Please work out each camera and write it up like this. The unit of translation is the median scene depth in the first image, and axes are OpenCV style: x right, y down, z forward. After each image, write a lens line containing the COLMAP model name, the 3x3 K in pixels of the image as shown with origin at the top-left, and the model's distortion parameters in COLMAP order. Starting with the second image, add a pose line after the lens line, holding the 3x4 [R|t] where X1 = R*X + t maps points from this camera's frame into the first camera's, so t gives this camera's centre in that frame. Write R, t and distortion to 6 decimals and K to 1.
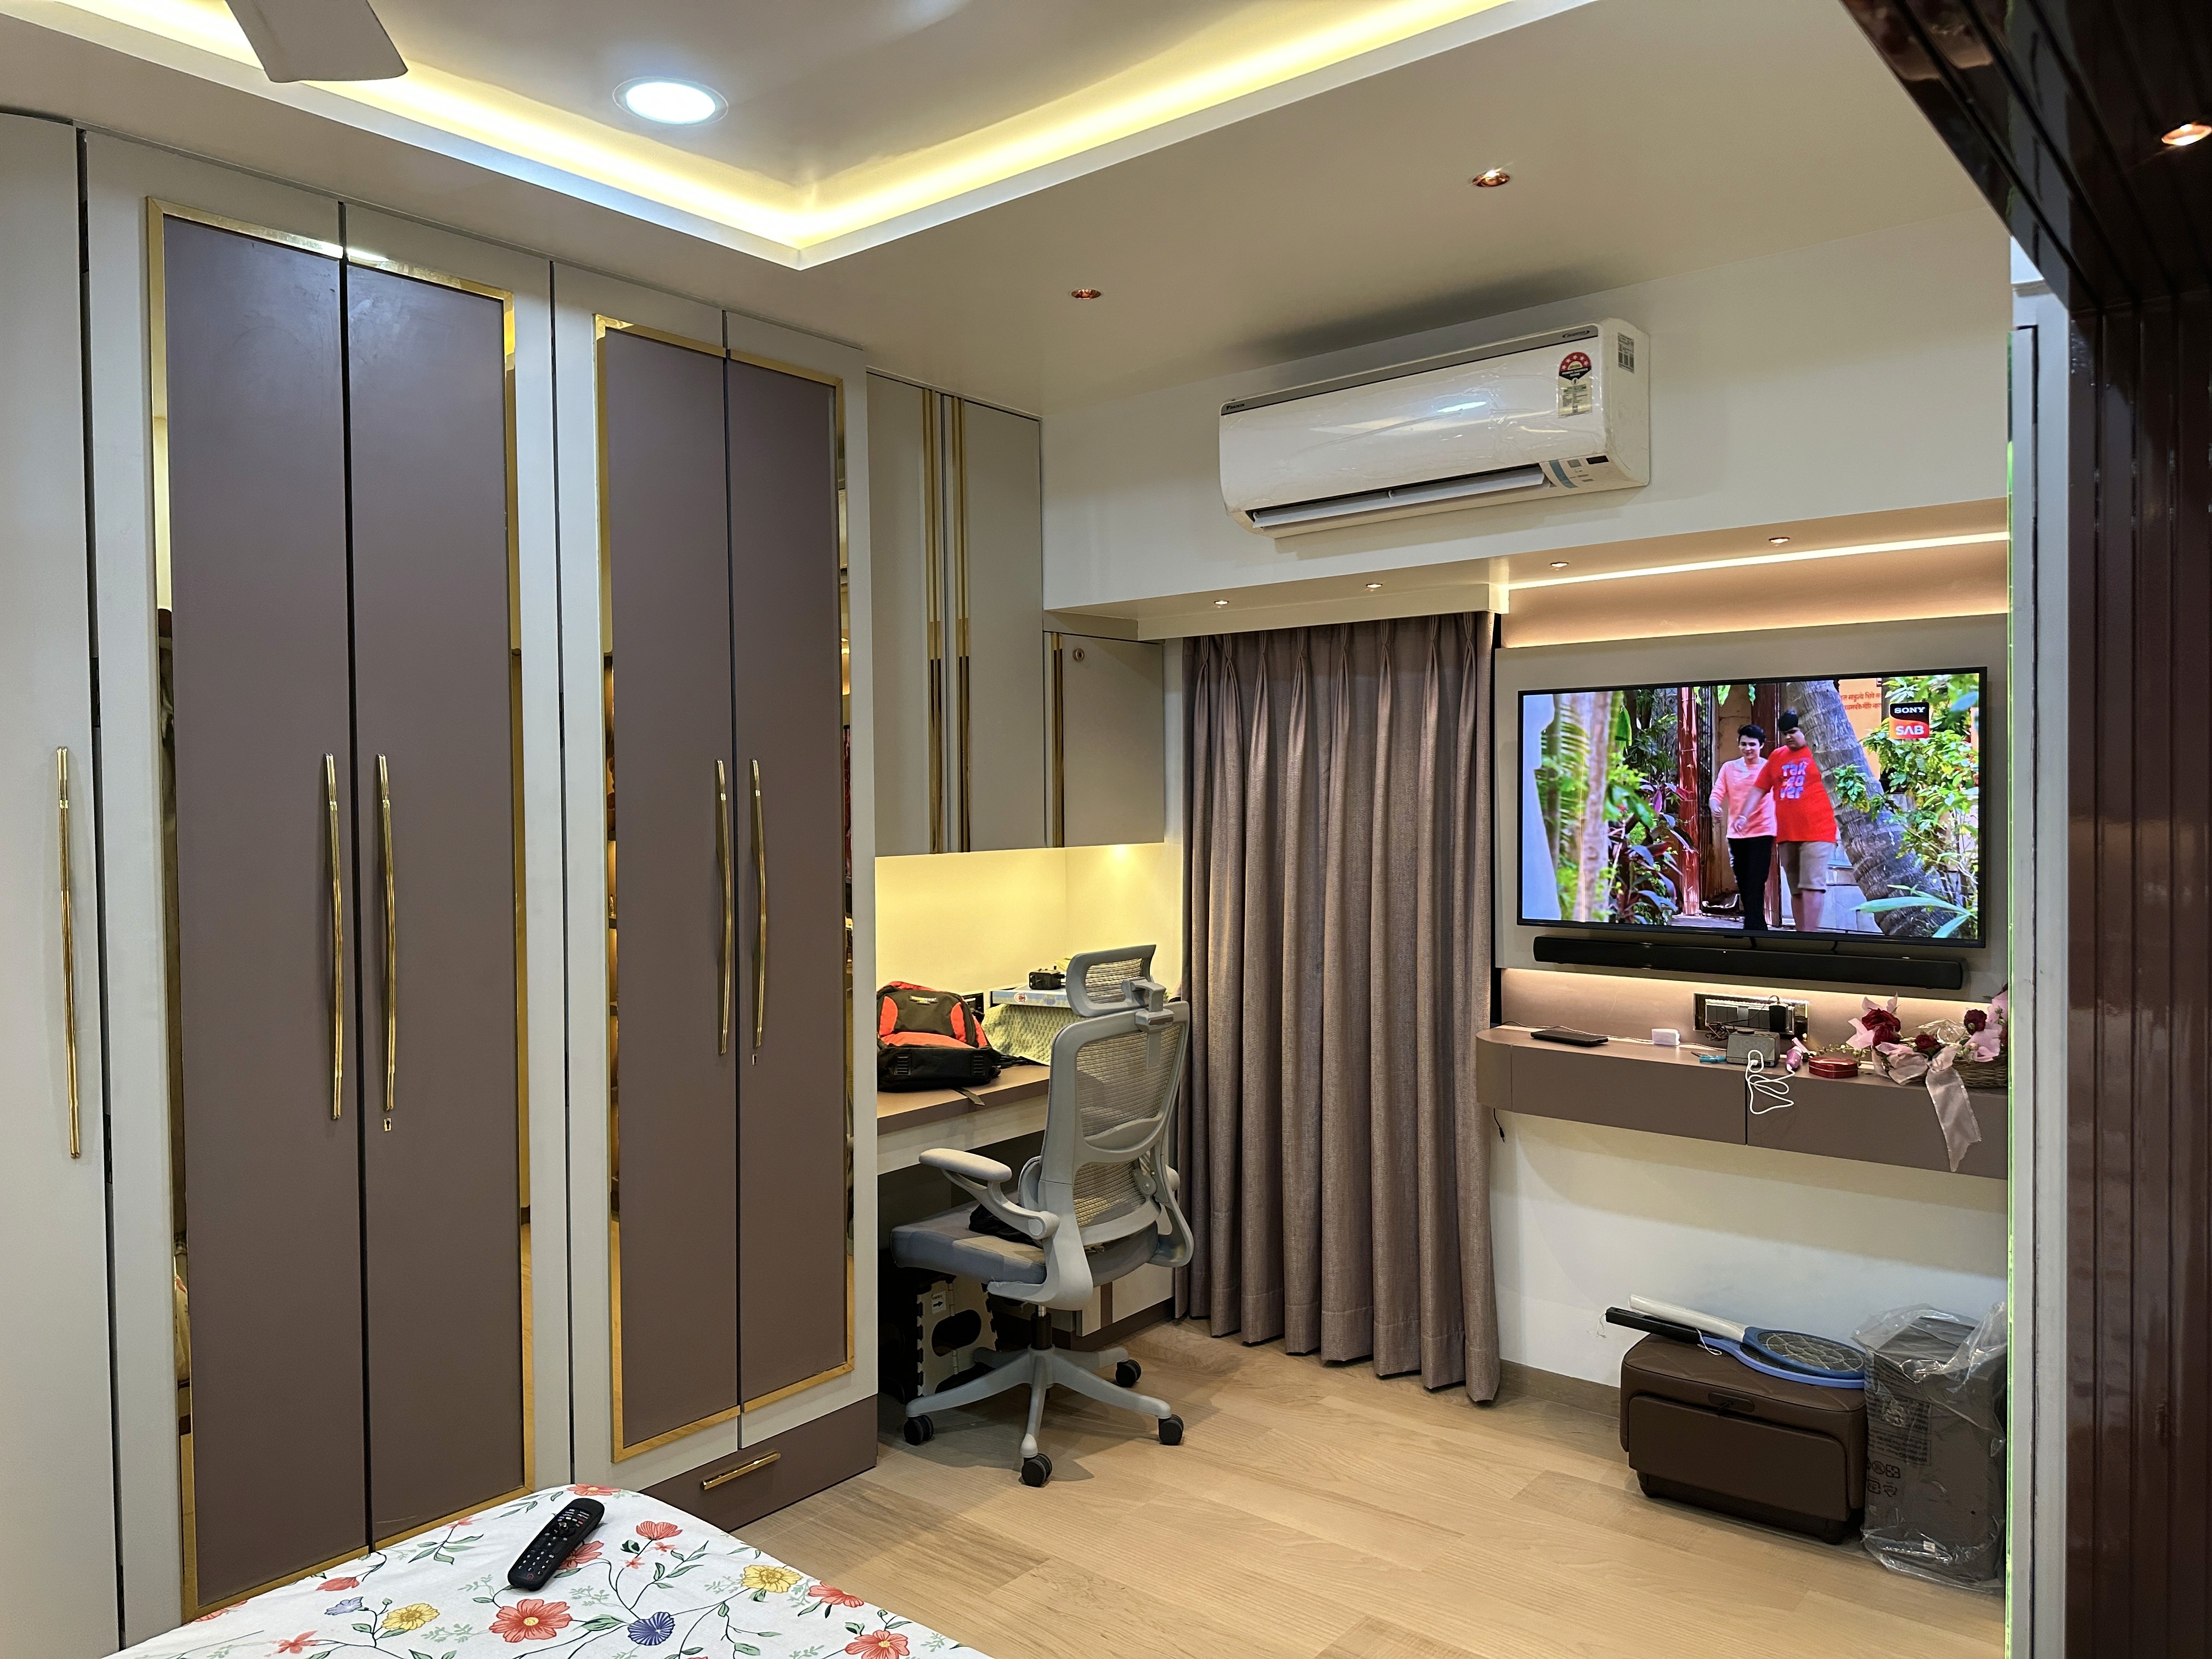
lens RADIAL K [[1545.7, 0, 1102.2], [0, 1545.7, 821.0], [0, 0, 1]] dist [0.061356, -0.072681]
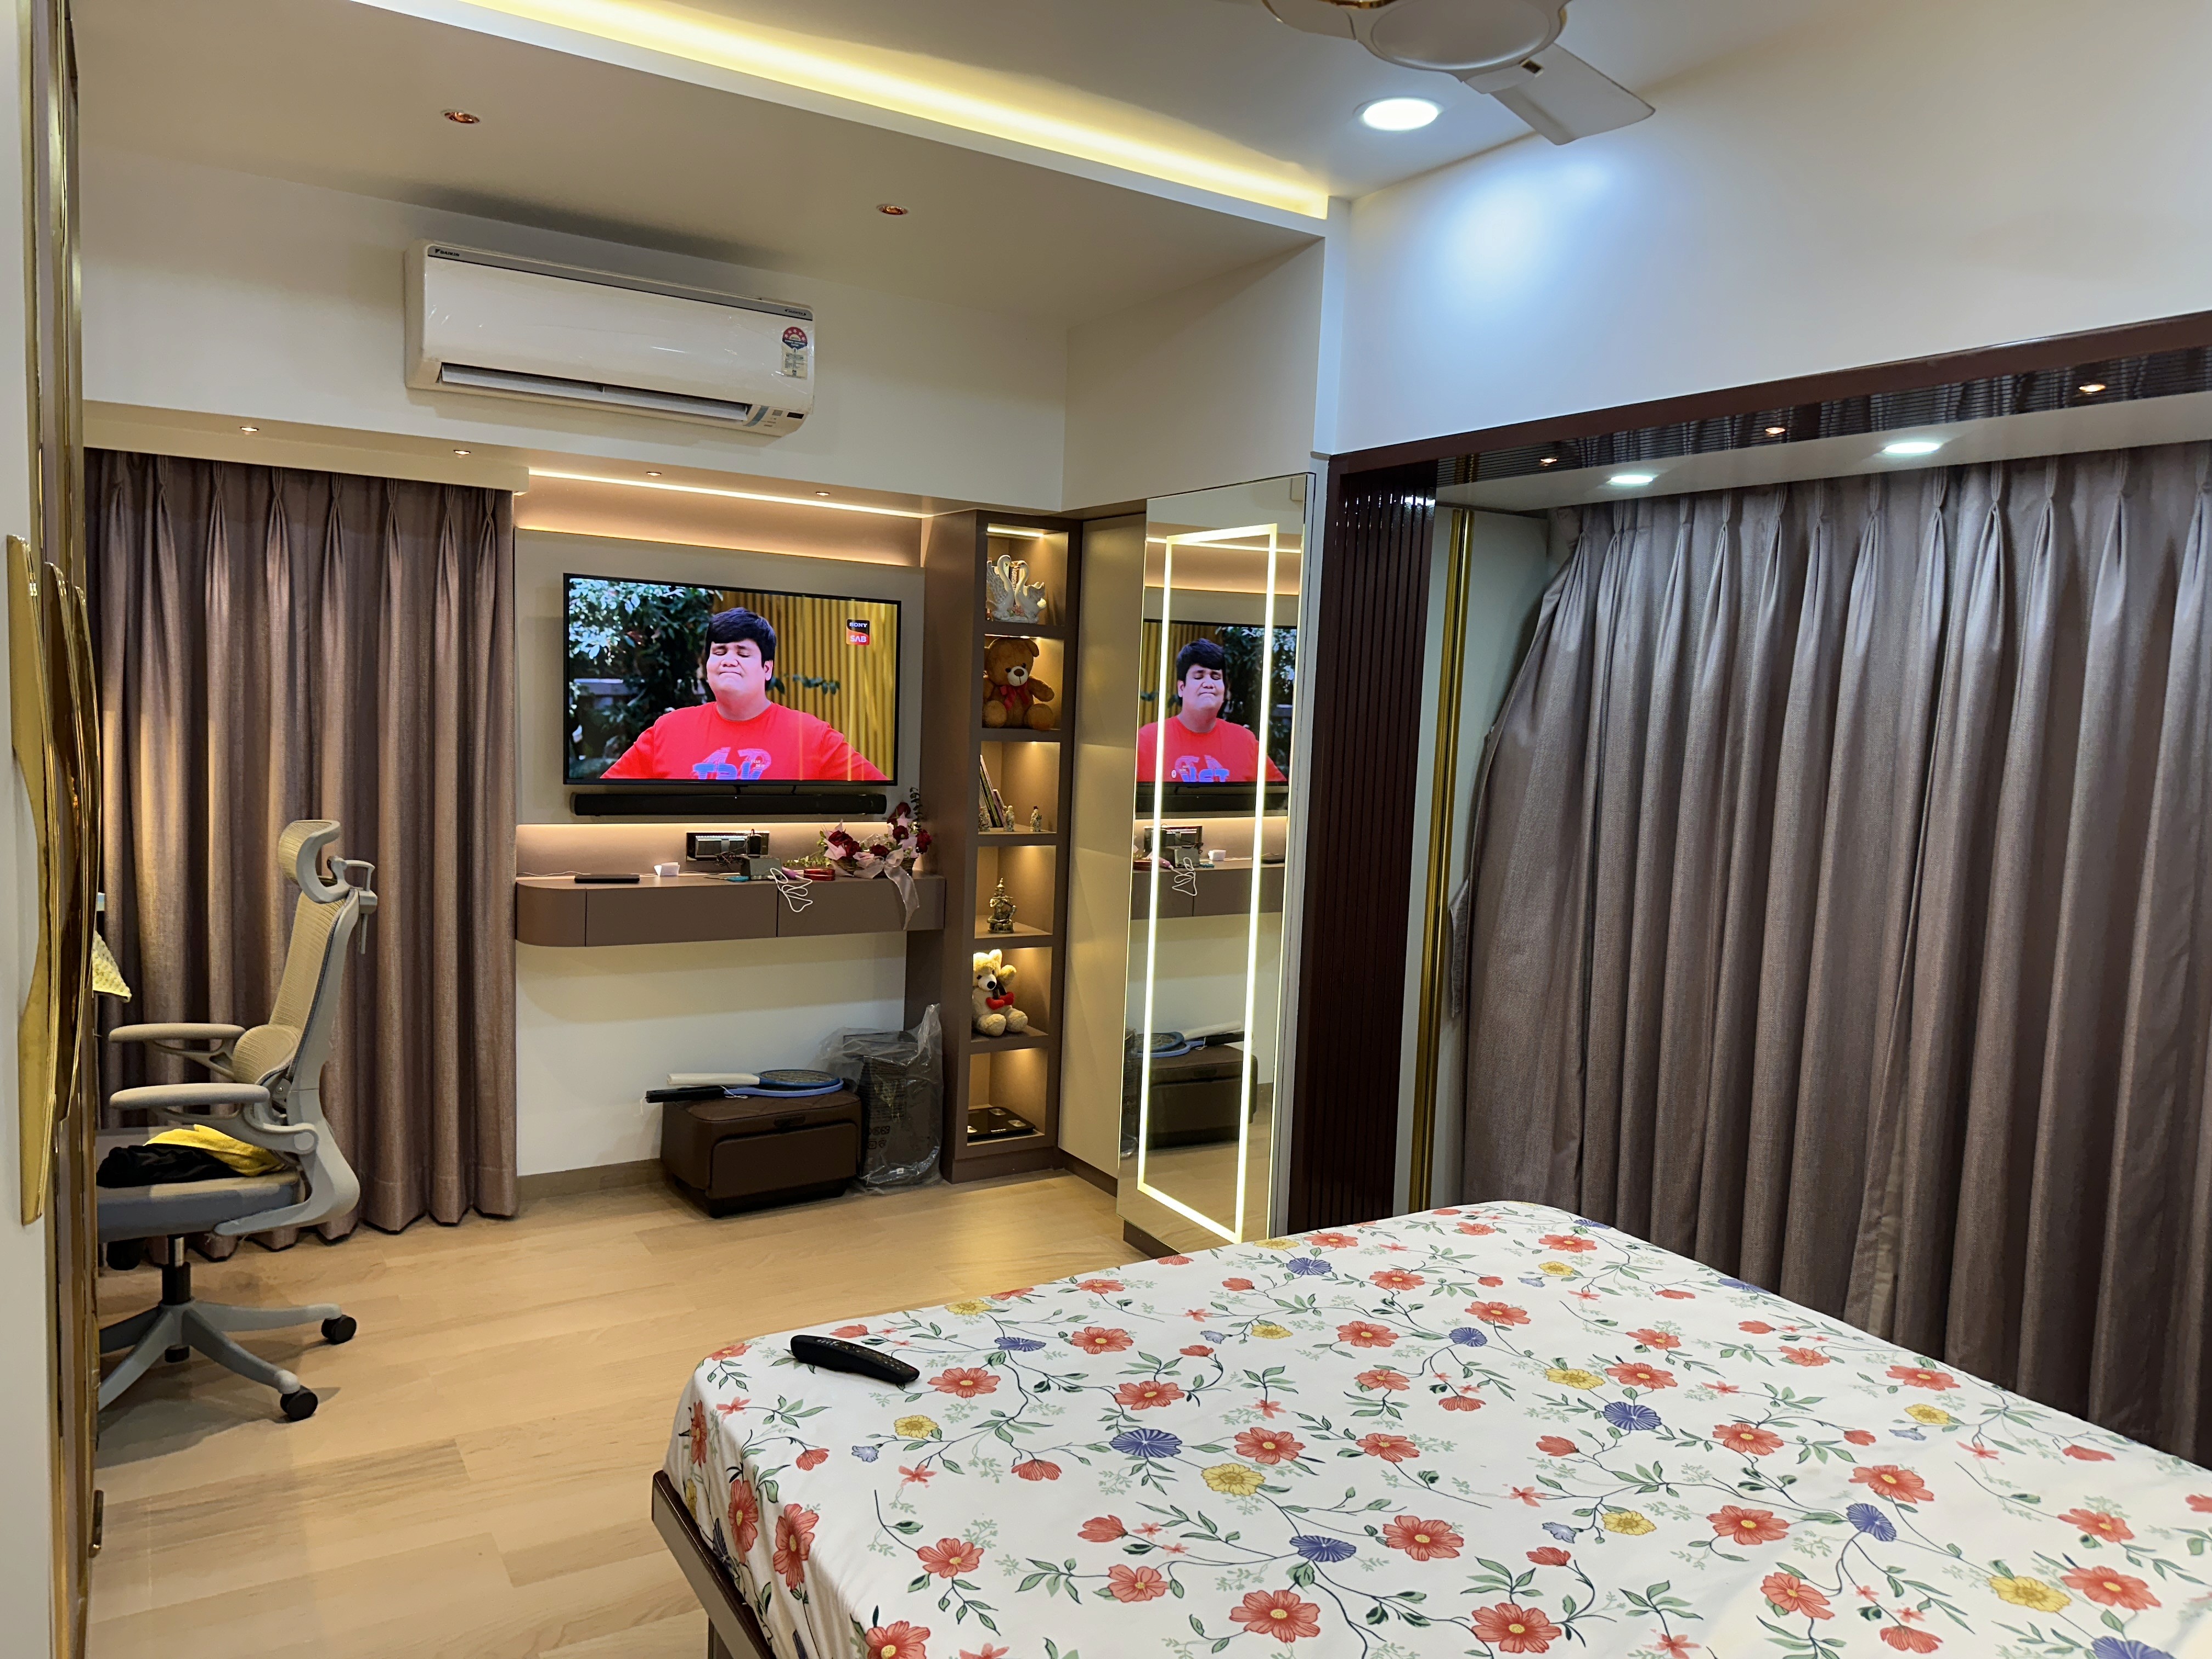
lens RADIAL K [[1543.7, 0, 1104.3], [0, 1543.7, 831.1], [0, 0, 1]] dist [0.126948, -0.191313]
pose [[0.327874, -0.061314, 0.942730, -0.752881], [-0.028936, 0.996772, 0.074892, 0.005635], [-0.944278, -0.051834, 0.325042, 0.291372]]
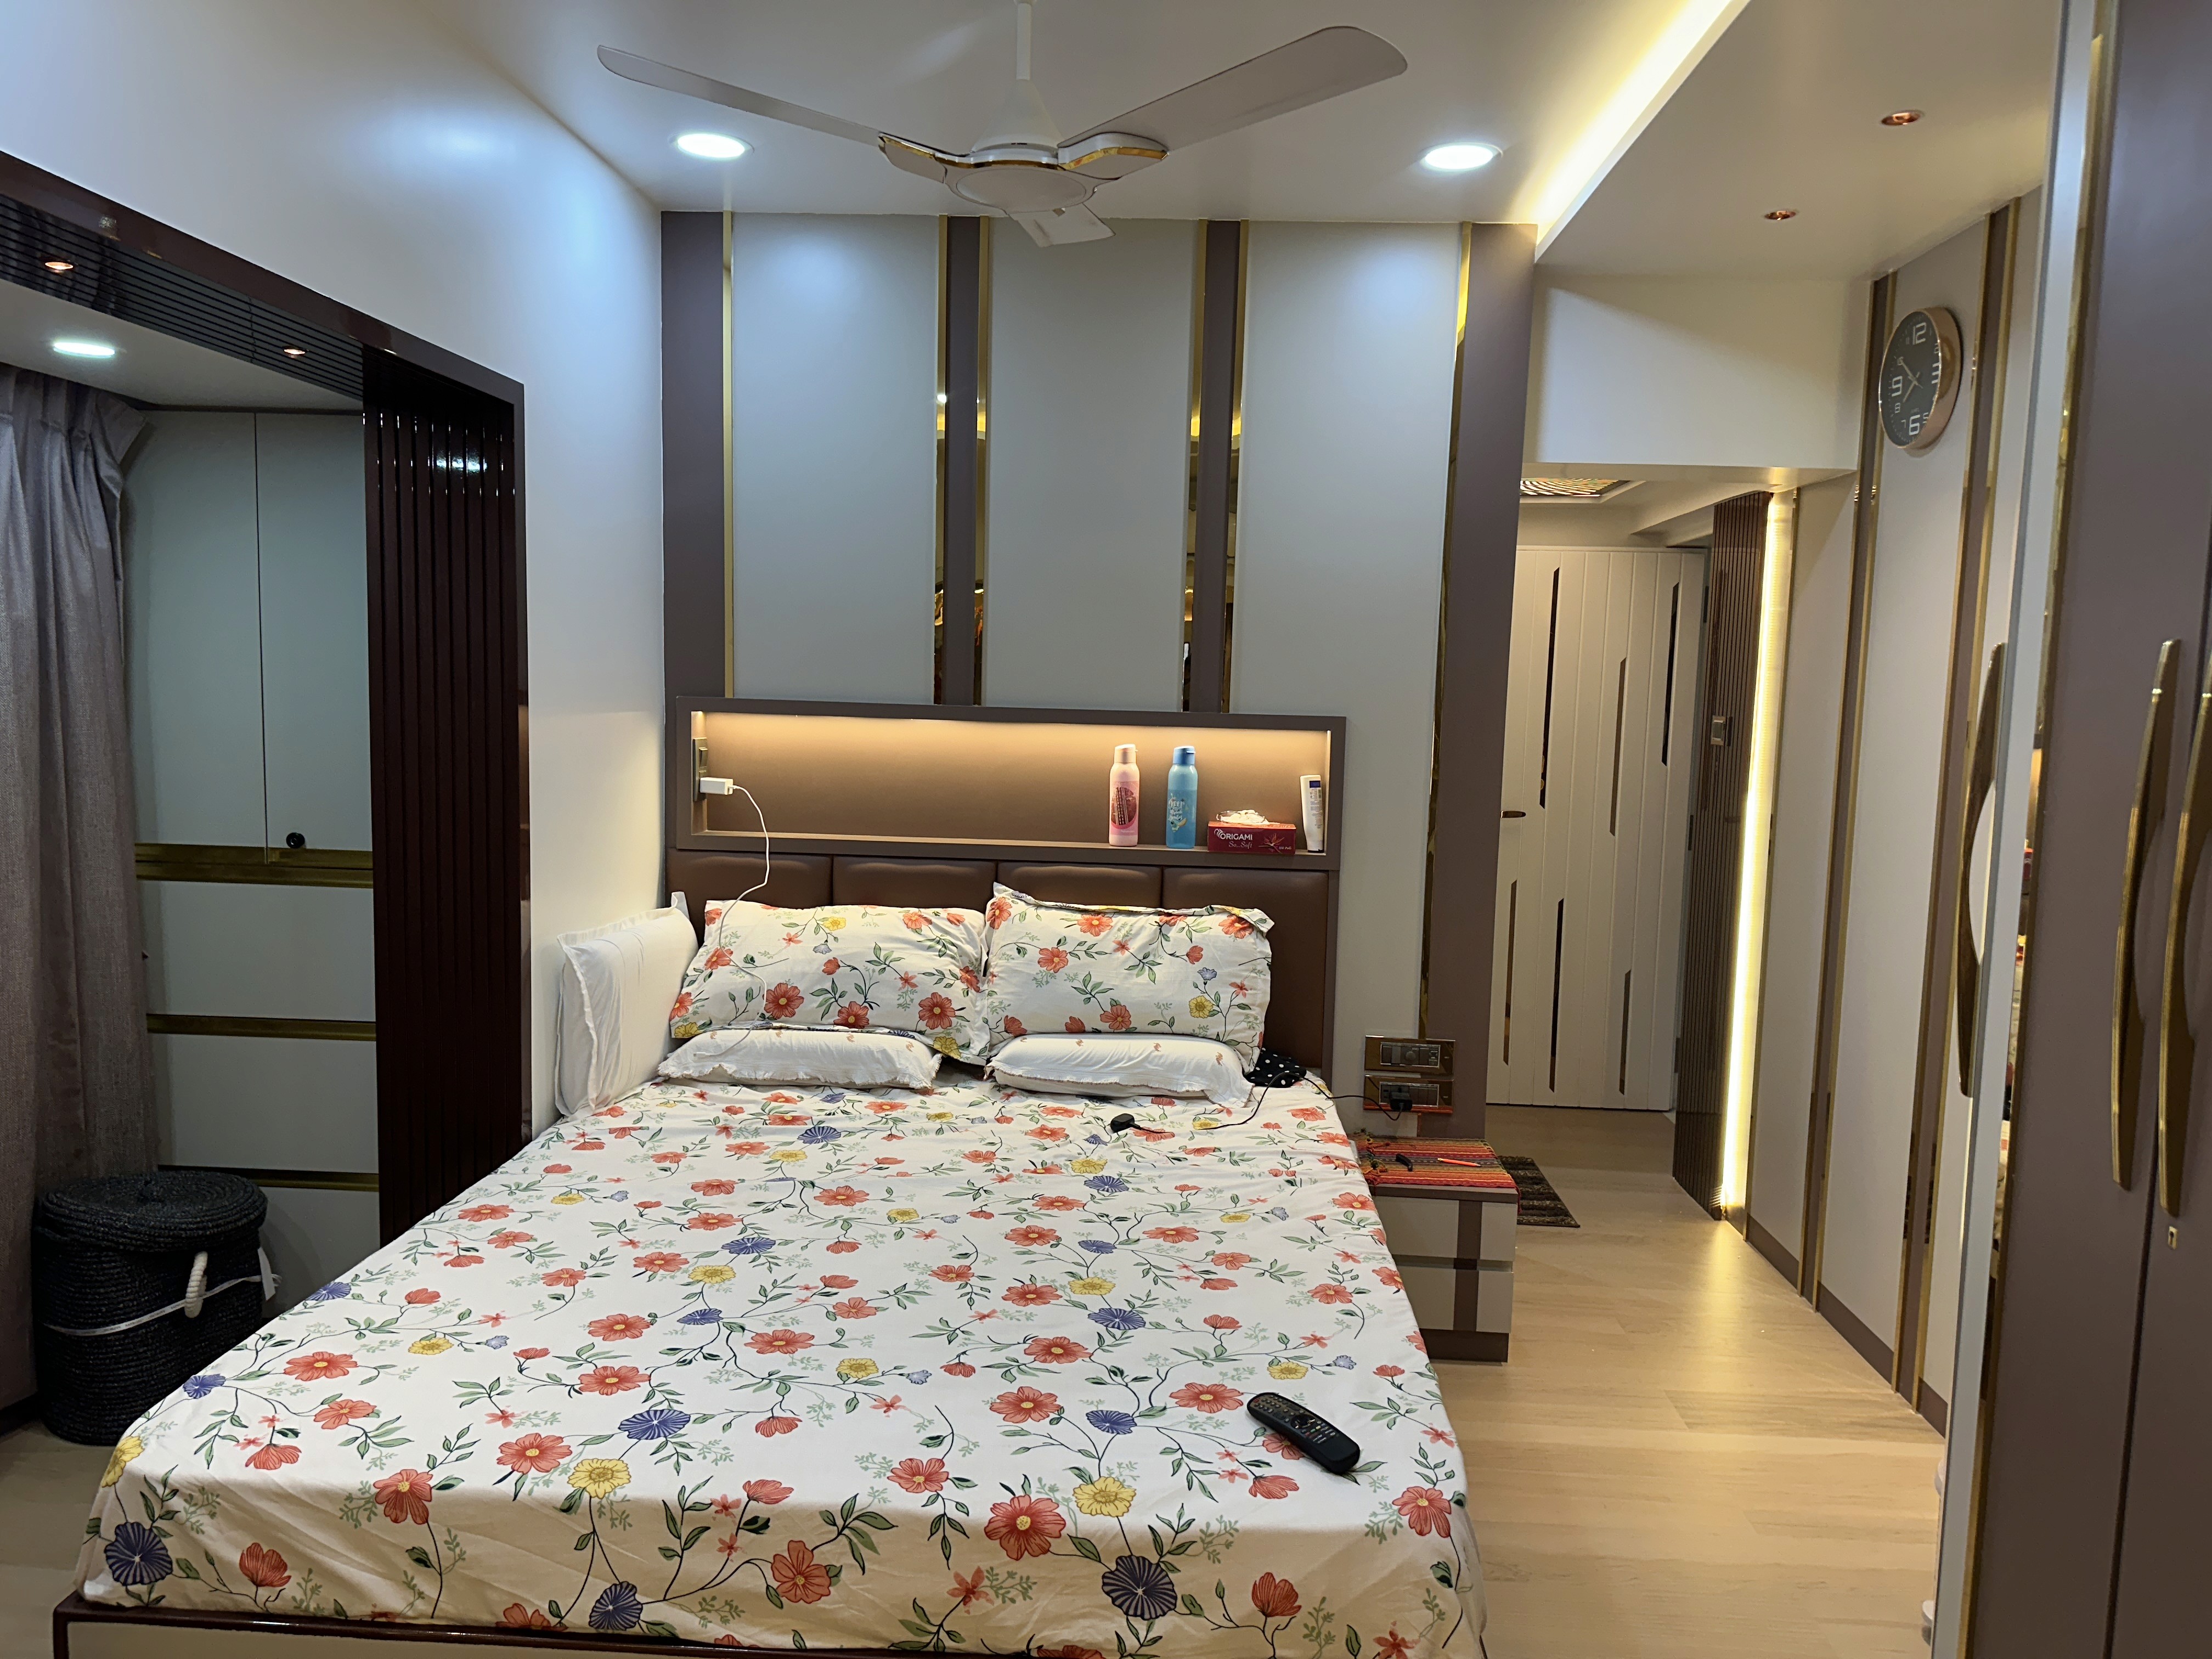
lens RADIAL K [[1543.7, 0, 1104.3], [0, 1543.7, 831.1], [0, 0, 1]] dist [0.126948, -0.191313]
pose [[-0.805864, 0.046620, -0.590263, 0.195110], [-0.029739, 0.992450, 0.118987, -0.022803], [0.591354, 0.113441, -0.798393, 0.983193]]
